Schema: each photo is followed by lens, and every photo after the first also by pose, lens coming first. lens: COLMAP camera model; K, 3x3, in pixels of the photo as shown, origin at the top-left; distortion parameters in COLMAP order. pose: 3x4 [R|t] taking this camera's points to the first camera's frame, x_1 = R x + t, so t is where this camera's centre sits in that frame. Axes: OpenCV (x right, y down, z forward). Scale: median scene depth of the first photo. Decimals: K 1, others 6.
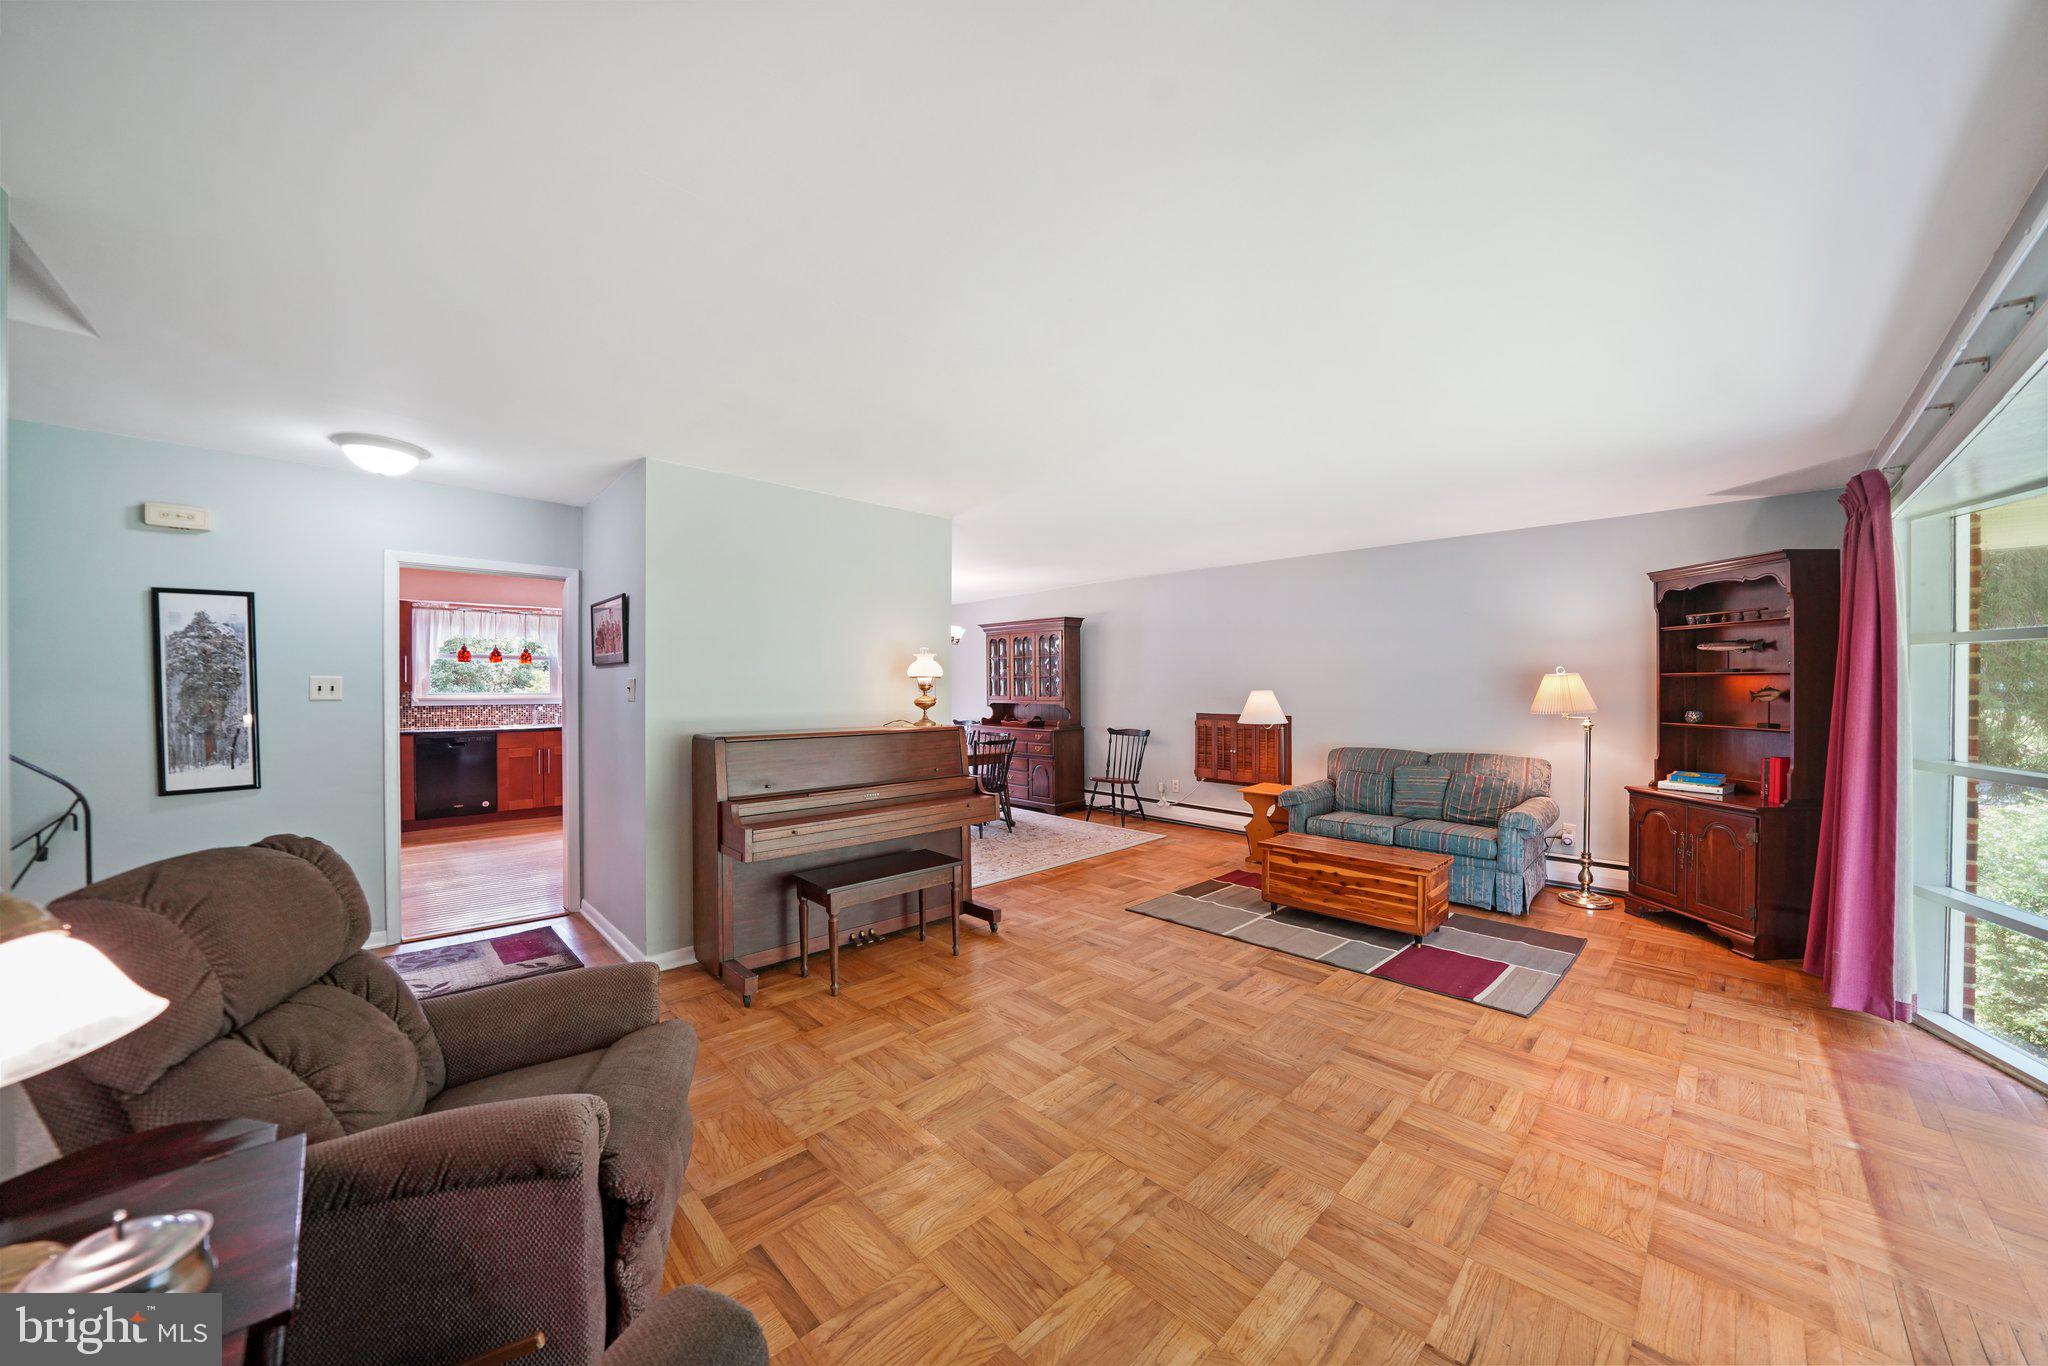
lens RADIAL K [[710.6, 0, 1030.4], [0, 710.6, 693.5], [0, 0, 1]] dist [-0.021243, 0.001893]
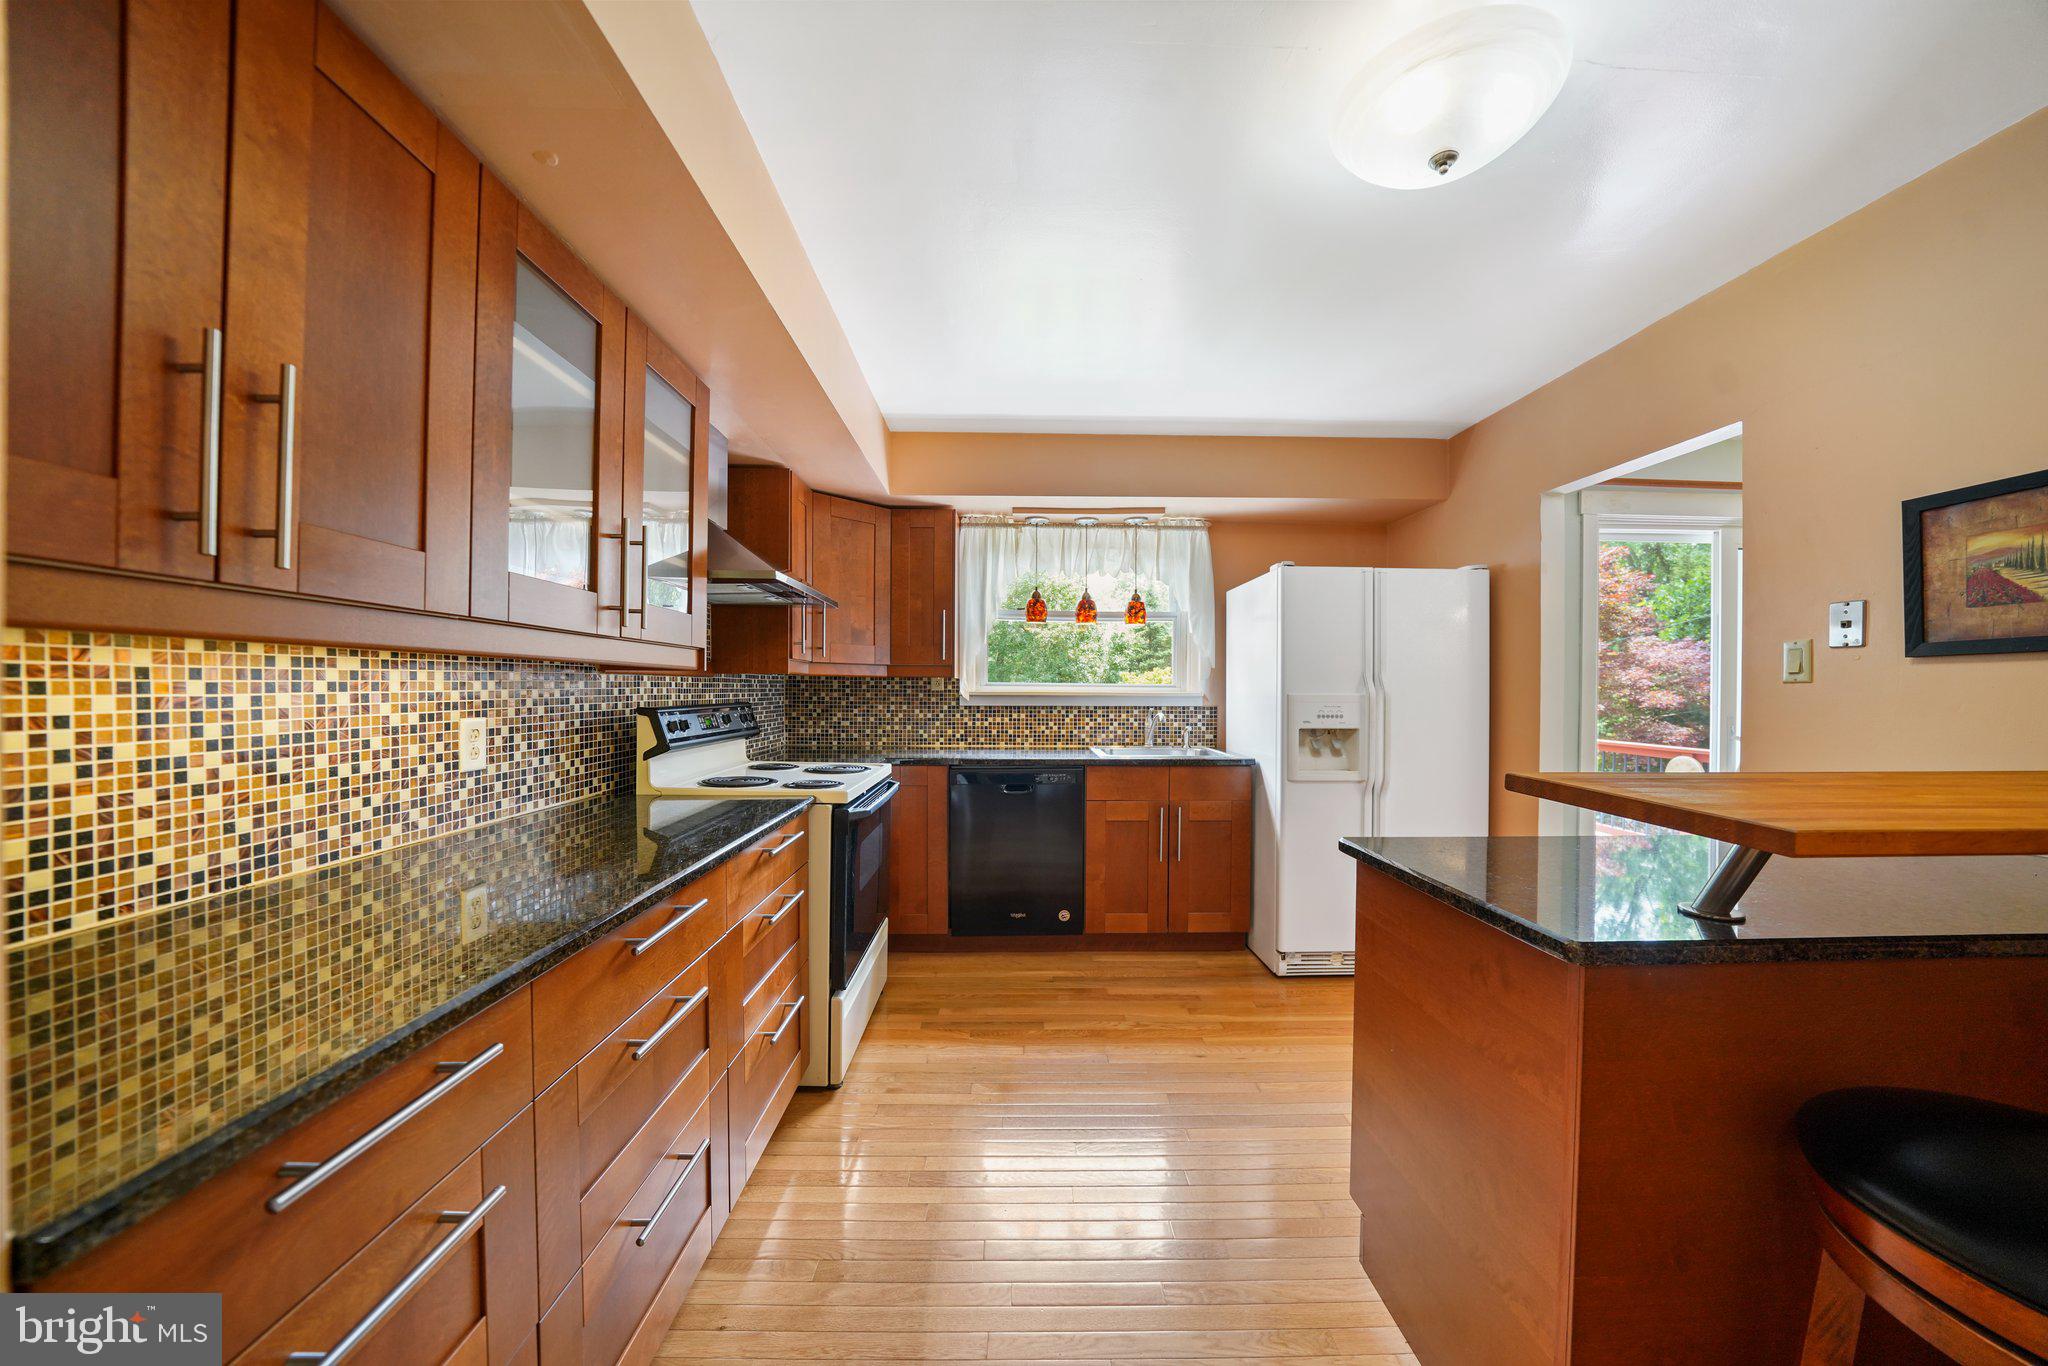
lens RADIAL K [[710.6, 0, 1030.4], [0, 710.6, 693.5], [0, 0, 1]] dist [-0.021243, 0.001893]
pose [[0.736345, 0.006962, -0.676571, -0.746375], [-0.010163, 0.999948, -0.000771, 0.012854], [0.676530, 0.007443, 0.736377, 1.001806]]
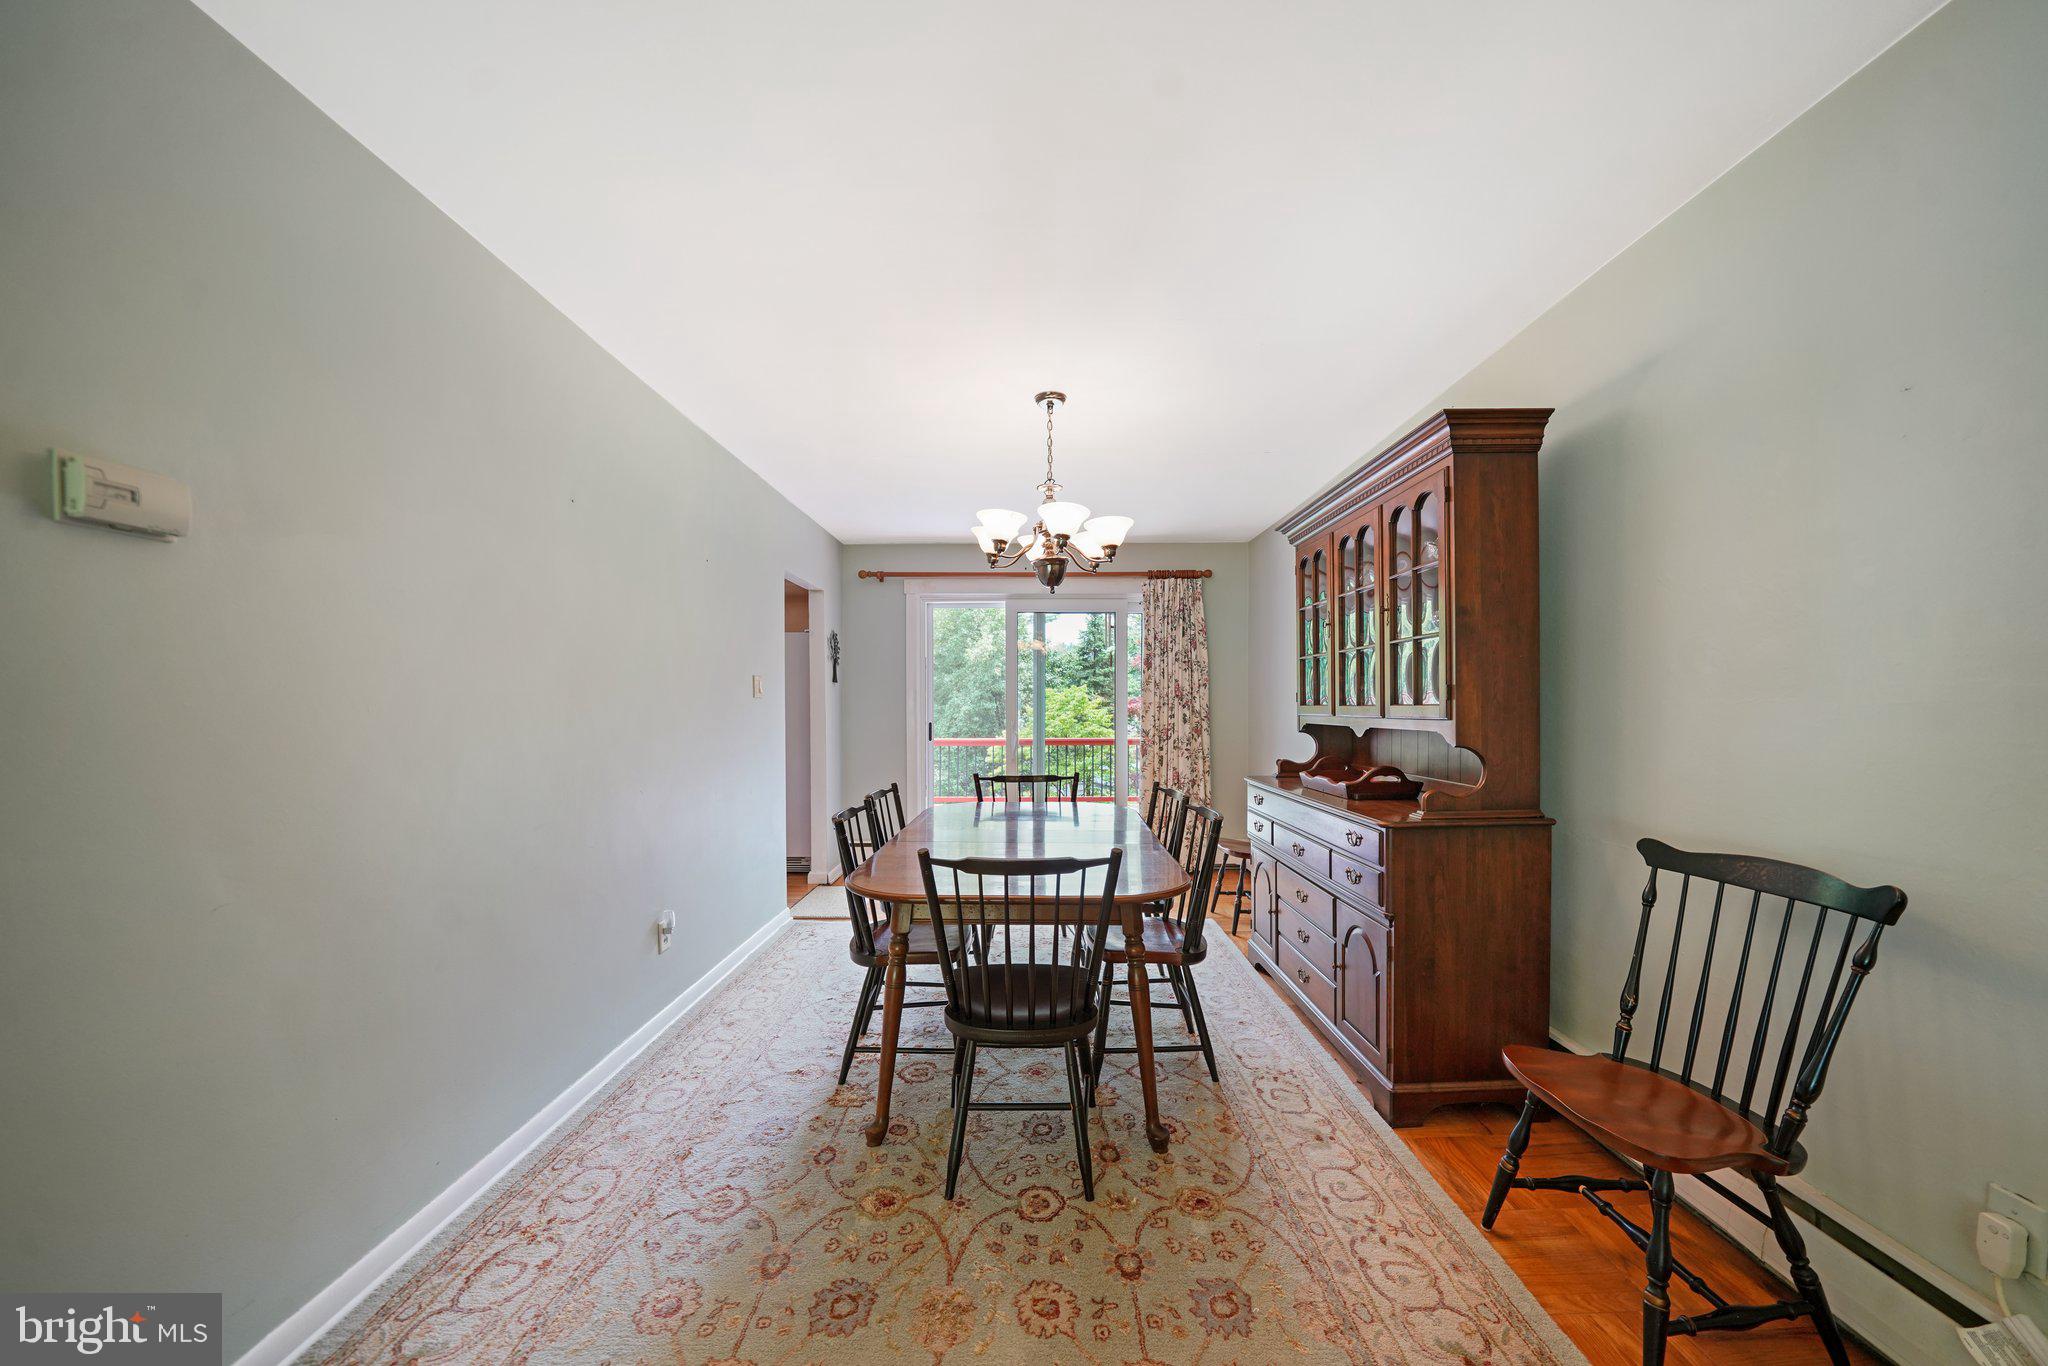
lens RADIAL K [[714.7, 0, 1033.5], [0, 714.7, 709.3], [0, 0, 1]] dist [-0.020704, -0.000119]
pose [[0.724742, 0.007870, -0.688975, 0.308424], [-0.011789, 0.999930, -0.000979, 0.021959], [0.688919, 0.008832, 0.724784, 1.734087]]
